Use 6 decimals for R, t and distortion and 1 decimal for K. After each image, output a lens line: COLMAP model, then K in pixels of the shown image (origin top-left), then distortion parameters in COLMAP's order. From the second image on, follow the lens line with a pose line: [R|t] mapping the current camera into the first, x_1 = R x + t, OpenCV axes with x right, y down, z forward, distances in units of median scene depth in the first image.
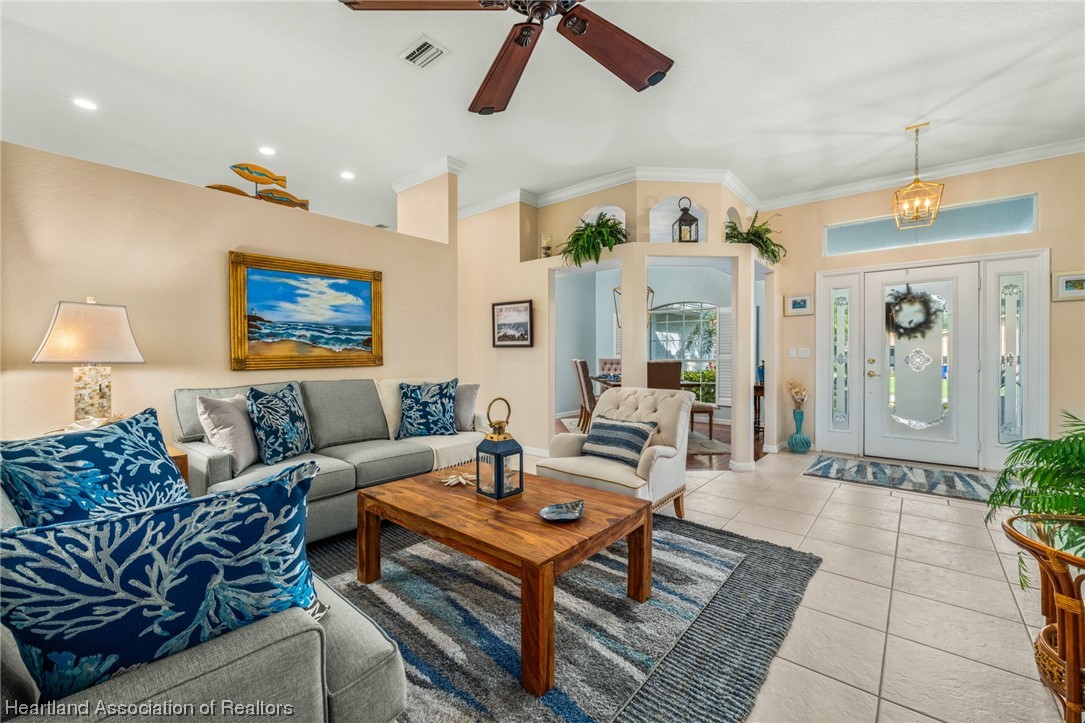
lens RADIAL K [[450.1, 0, 539.7], [0, 450.1, 357.1], [0, 0, 1]] dist [-0.000868, -0.000060]
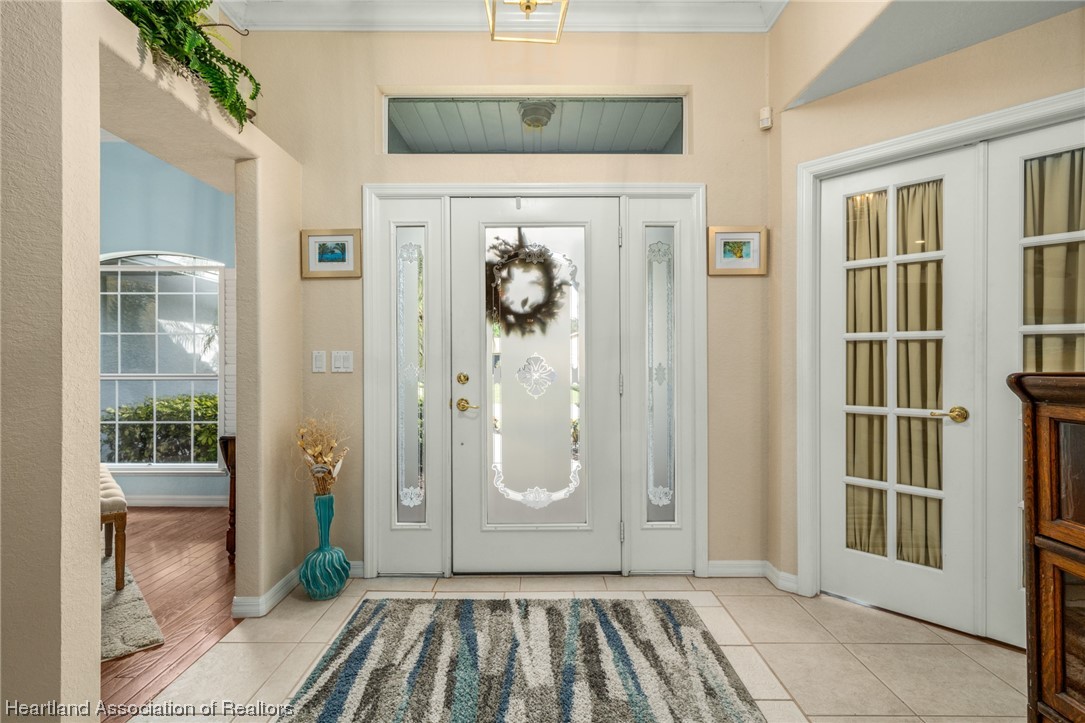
lens RADIAL K [[531.4, 0, 540.8], [0, 531.4, 358.4], [0, 0, 1]] dist [0.000060, 0.000002]
pose [[0.759911, 0.001379, 0.650026, 0.434257], [0.005855, 0.999943, -0.008966, -0.007306], [-0.650001, 0.010619, 0.759859, 0.515416]]
